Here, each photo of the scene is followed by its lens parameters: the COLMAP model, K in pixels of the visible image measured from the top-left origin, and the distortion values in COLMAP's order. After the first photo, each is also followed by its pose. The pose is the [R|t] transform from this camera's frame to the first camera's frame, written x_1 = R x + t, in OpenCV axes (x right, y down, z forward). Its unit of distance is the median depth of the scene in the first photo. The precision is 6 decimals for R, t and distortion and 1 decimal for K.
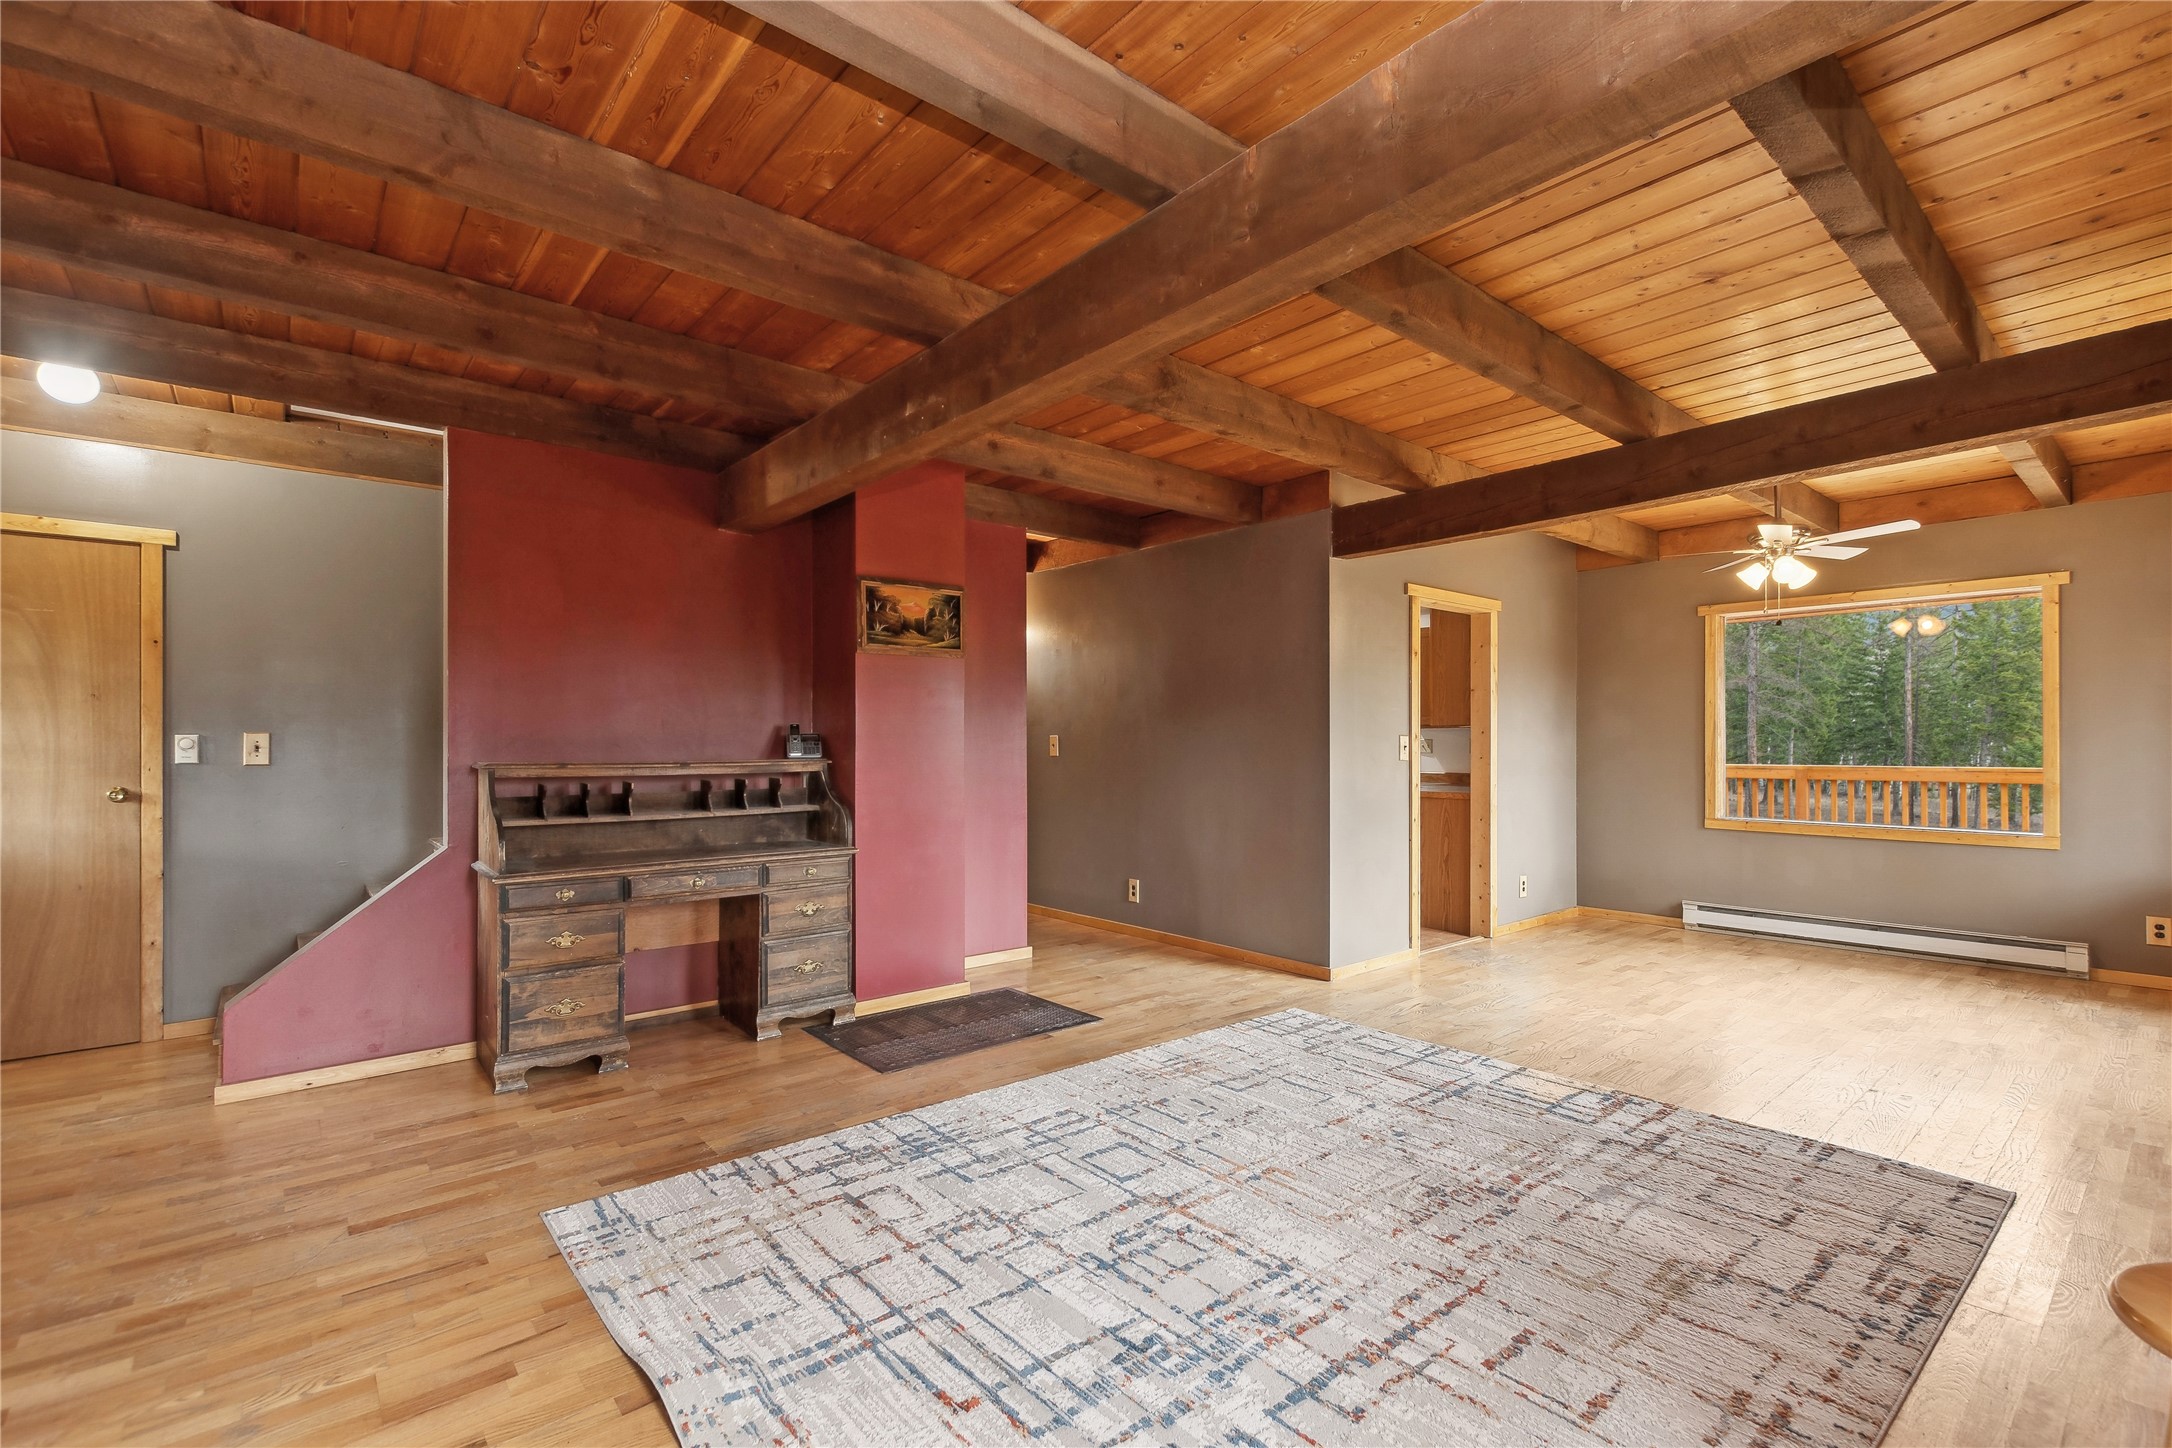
lens RADIAL K [[958.0, 0, 1107.1], [0, 958.0, 730.4], [0, 0, 1]] dist [0.005209, -0.001477]
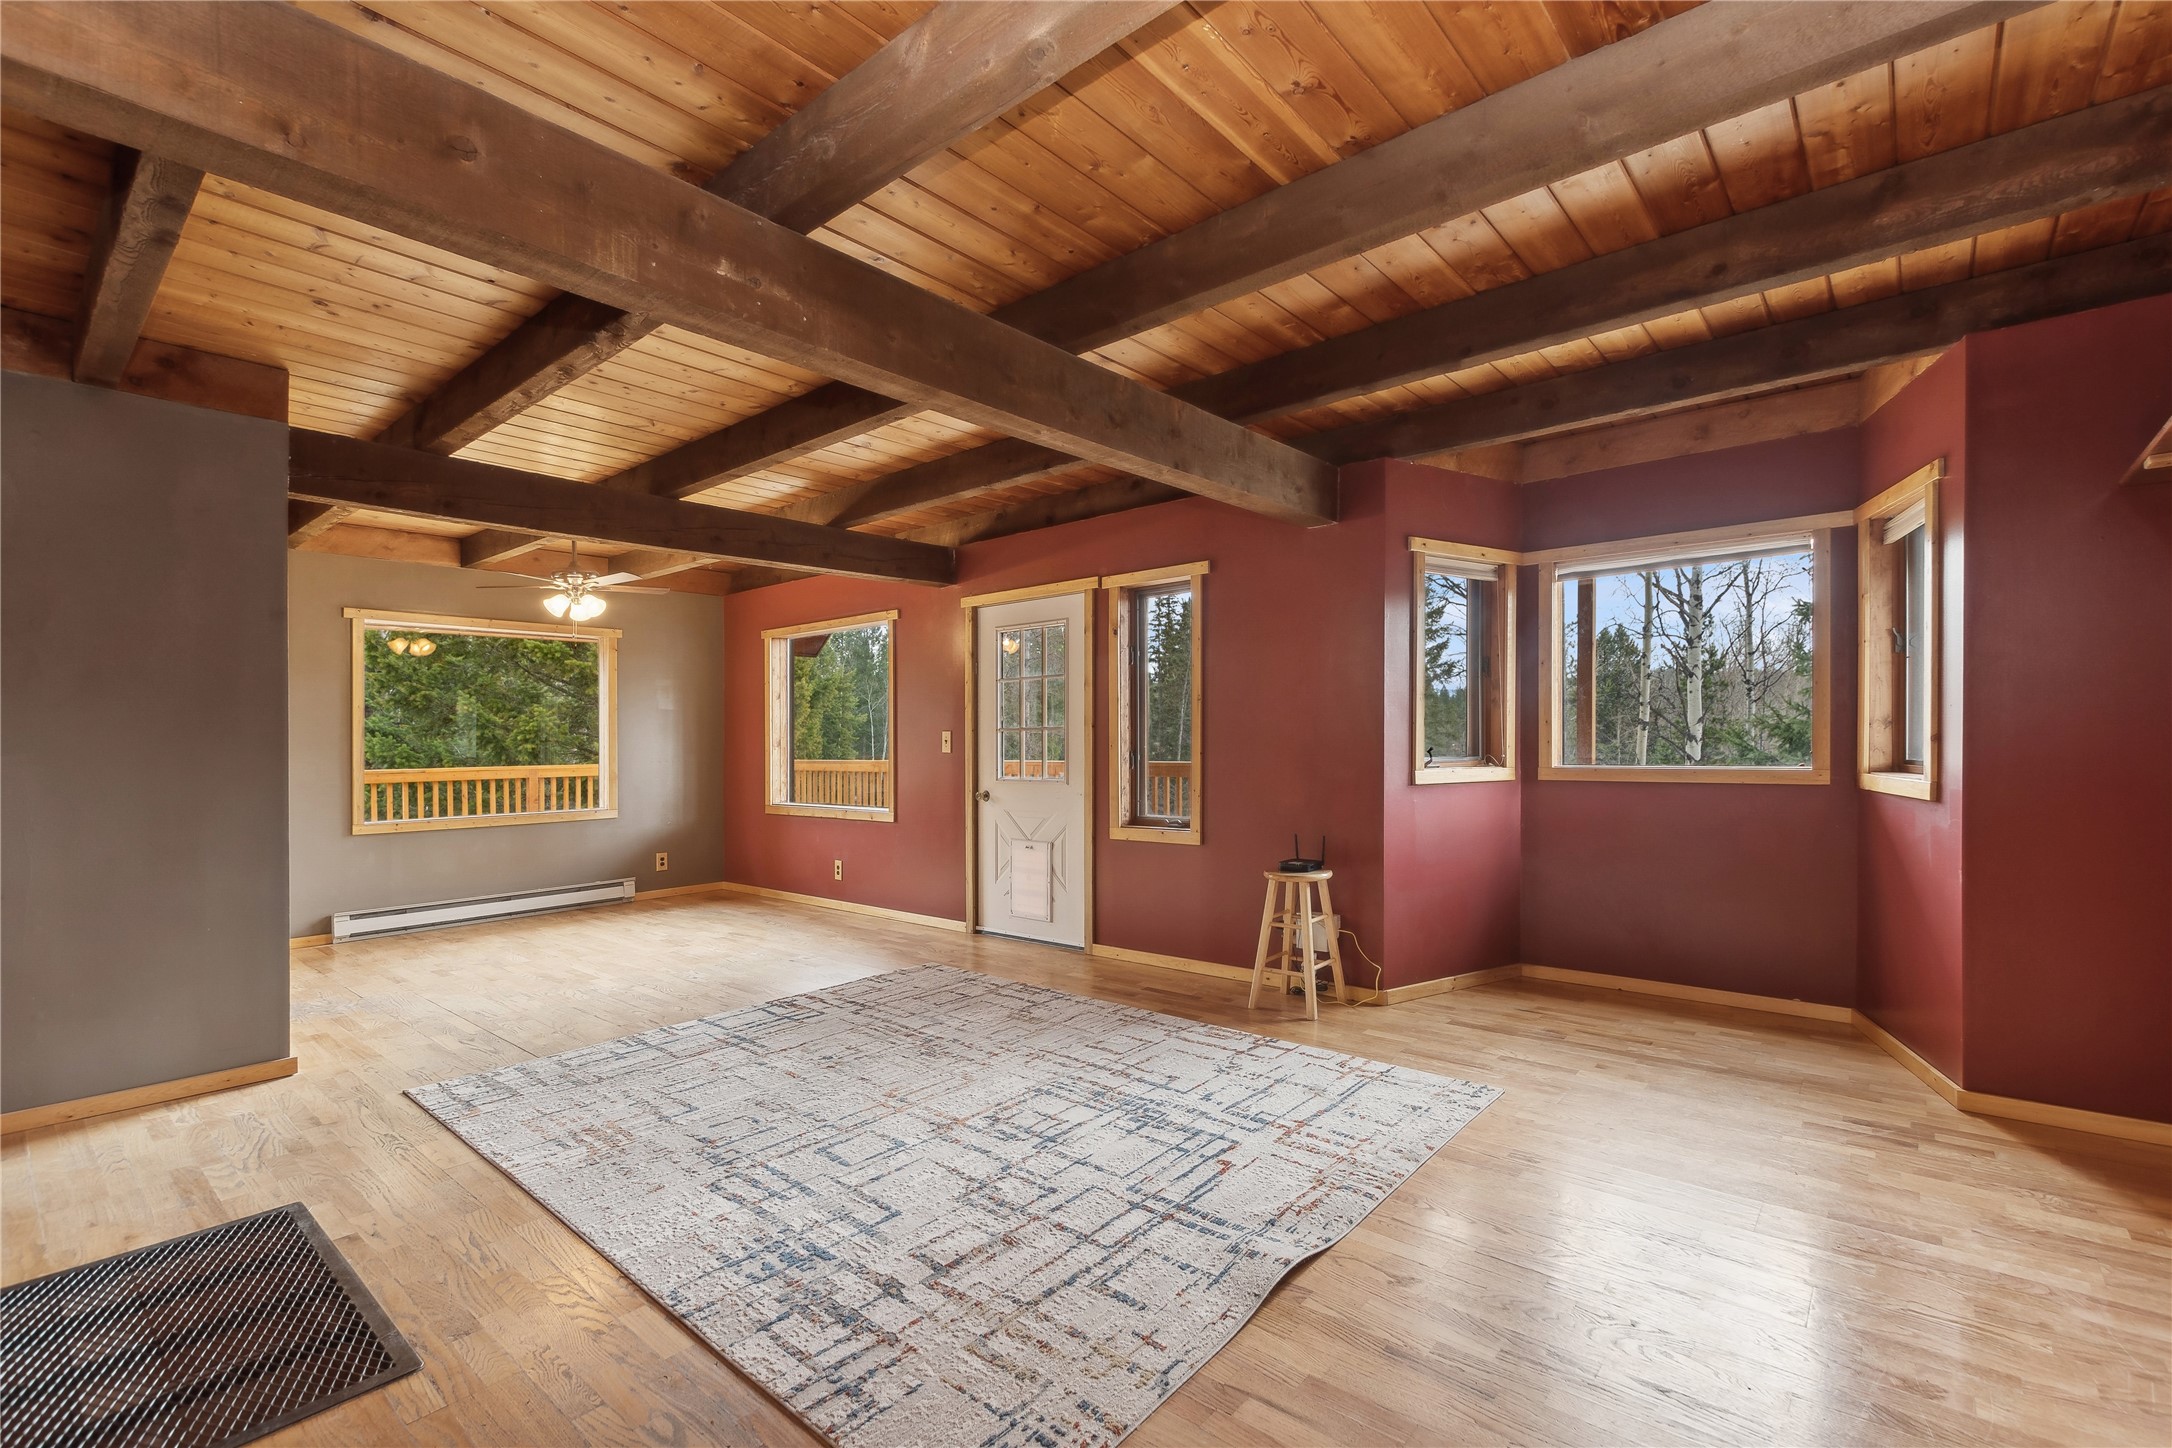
lens RADIAL K [[958.0, 0, 1082.5], [0, 958.0, 741.6], [0, 0, 1]] dist [0.005209, -0.001477]
pose [[-0.143835, 0.001591, 0.989600, -1.093536], [-0.000848, 0.999998, -0.001731, 0.017167], [-0.989601, -0.001088, -0.143833, 0.965393]]
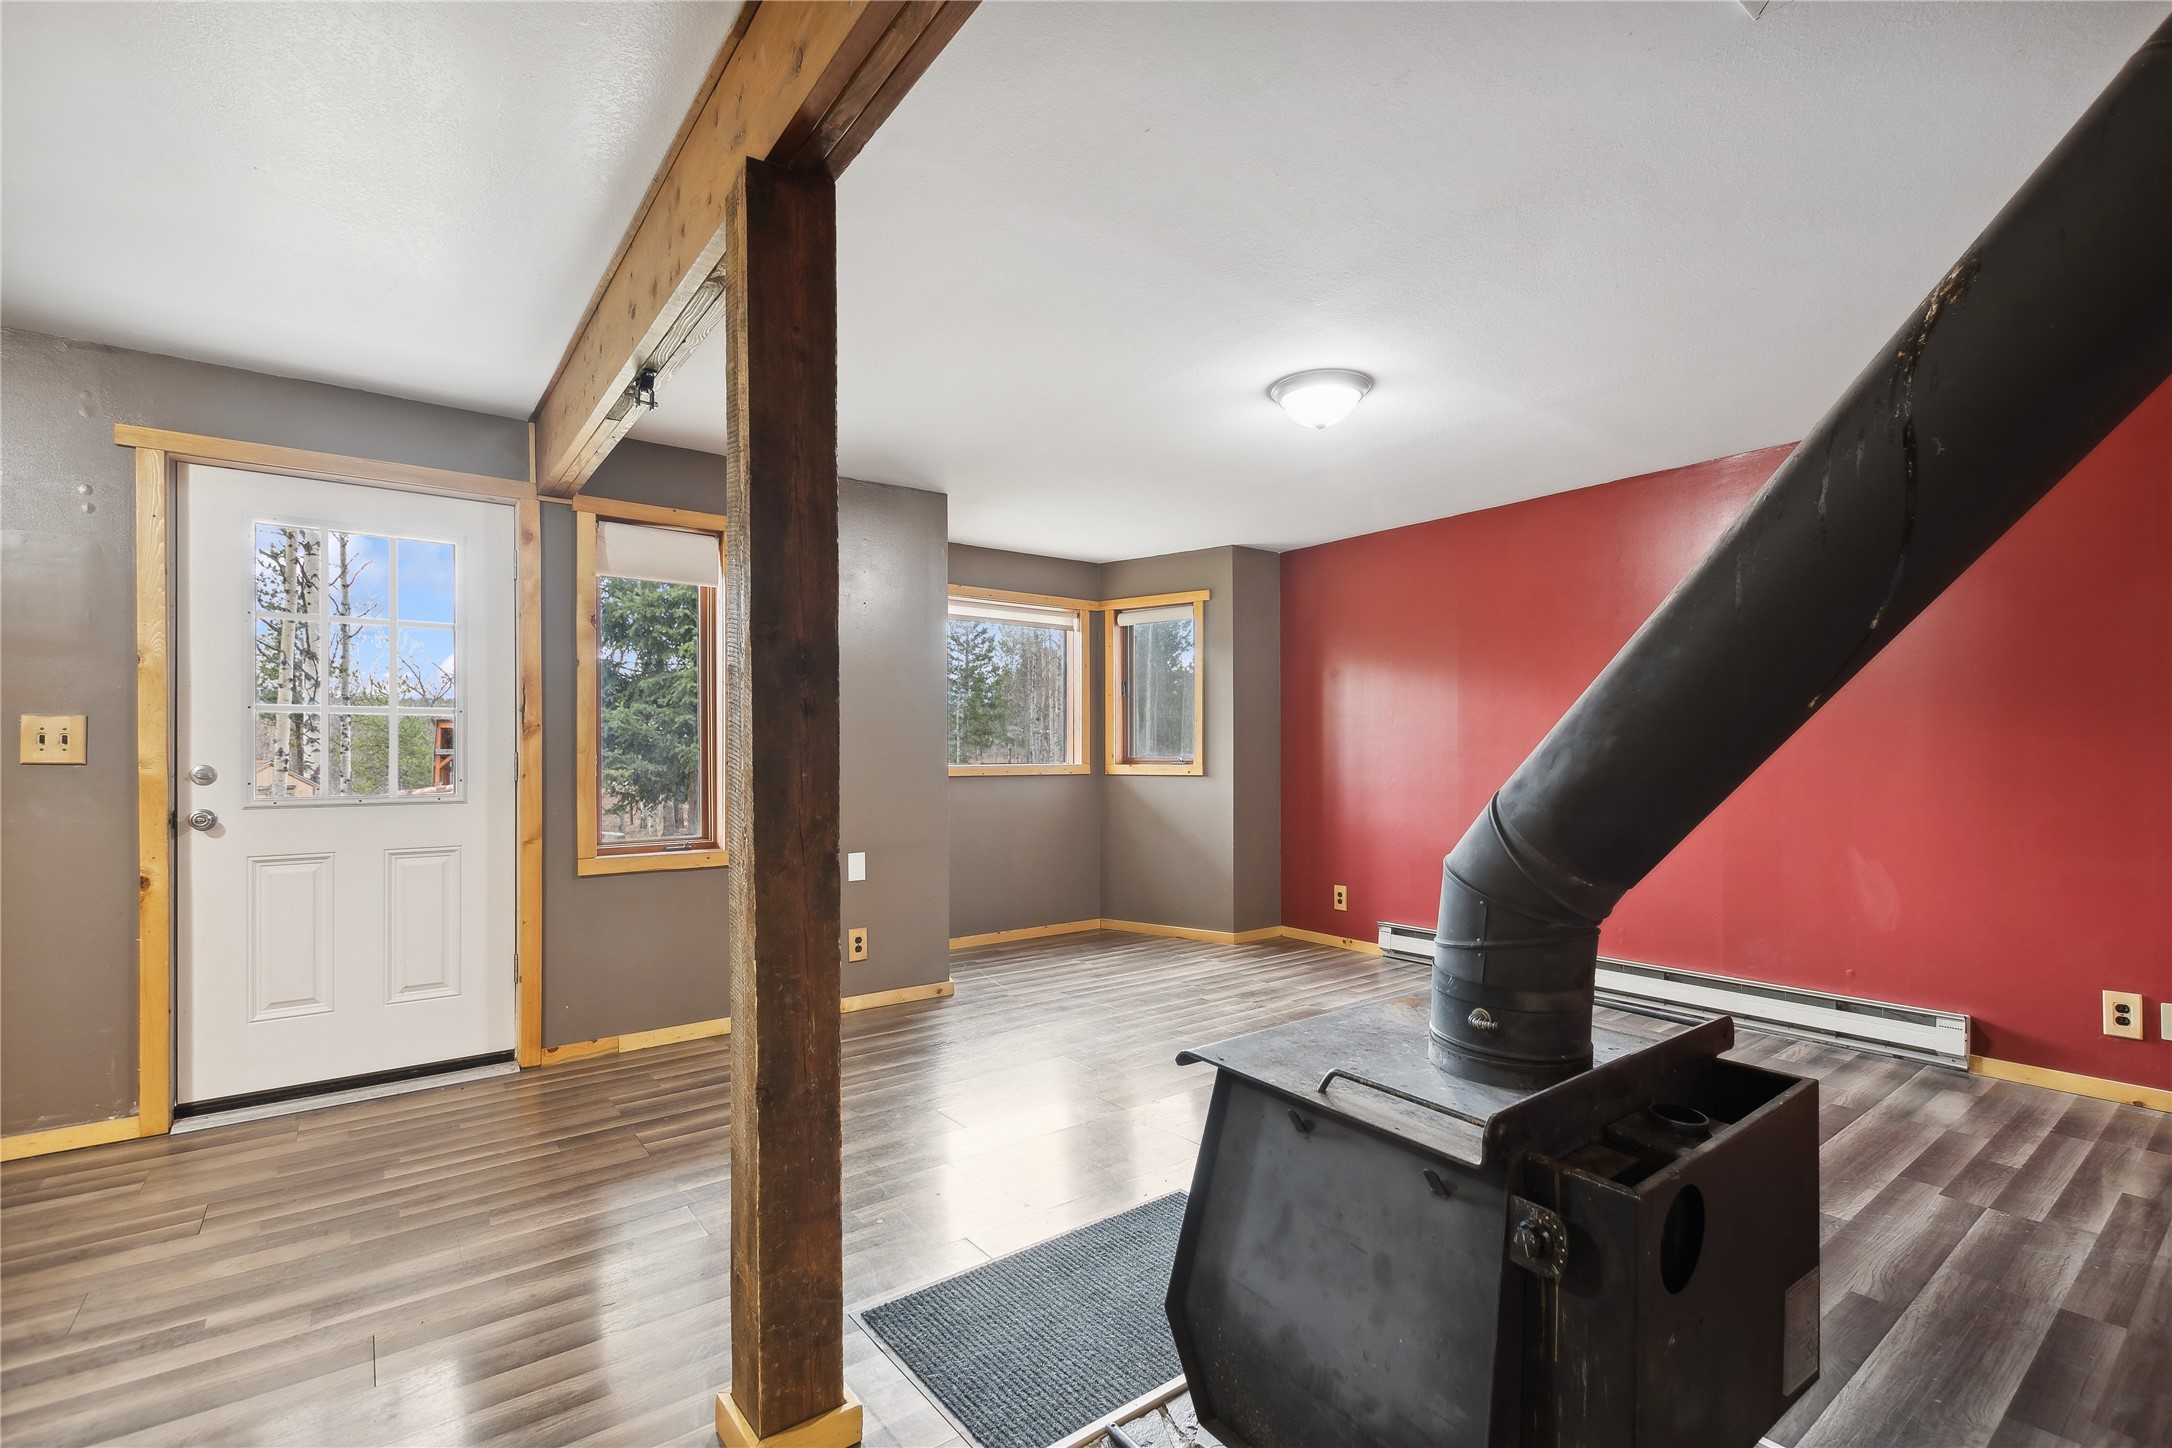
lens RADIAL K [[958.0, 0, 1099.4], [0, 958.0, 765.1], [0, 0, 1]] dist [0.005209, -0.001477]
pose [[-0.997940, 0.011272, 0.063151, 0.060793], [0.010744, 0.999905, -0.008690, 0.079580], [-0.063243, -0.007994, -0.997966, 1.950801]]
